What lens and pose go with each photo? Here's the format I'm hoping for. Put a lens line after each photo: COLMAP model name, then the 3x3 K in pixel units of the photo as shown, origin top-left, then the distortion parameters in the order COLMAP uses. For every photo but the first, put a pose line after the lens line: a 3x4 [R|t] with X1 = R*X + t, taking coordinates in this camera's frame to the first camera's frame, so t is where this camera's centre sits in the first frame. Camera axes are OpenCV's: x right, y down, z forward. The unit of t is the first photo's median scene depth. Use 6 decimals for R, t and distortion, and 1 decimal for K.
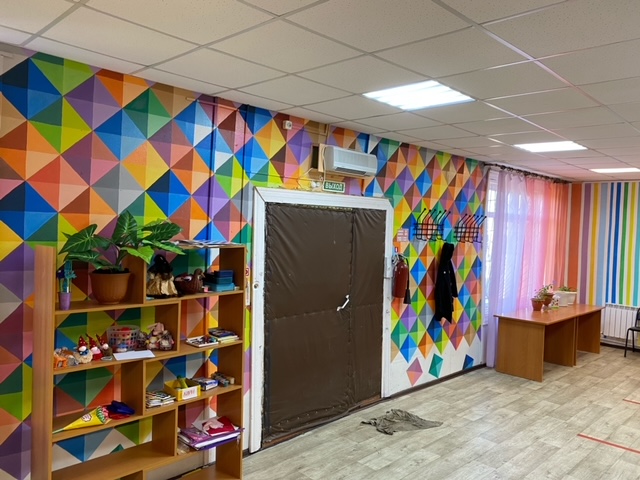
lens RADIAL K [[492.5, 0, 323.2], [0, 492.5, 241.4], [0, 0, 1]] dist [0.017955, -0.014703]
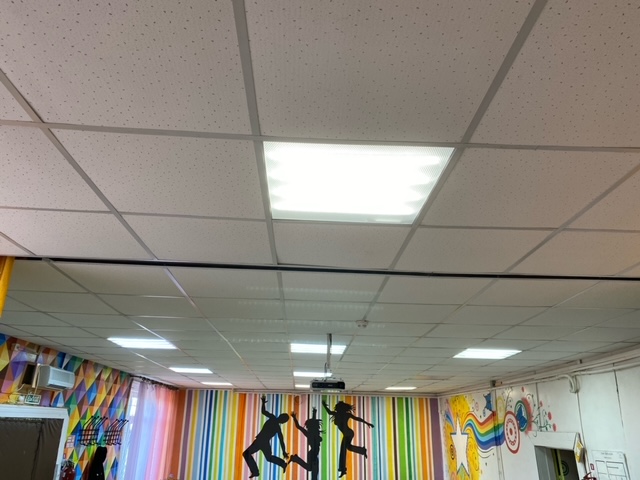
lens RADIAL K [[483.3, 0, 329.6], [0, 483.3, 253.2], [0, 0, 1]] dist [0.009702, 0.004508]
pose [[0.672982, 0.227332, 0.703858, -0.306257], [0.036115, 0.940363, -0.338249, -0.019502], [-0.738777, 0.253055, 0.624637, -0.233750]]
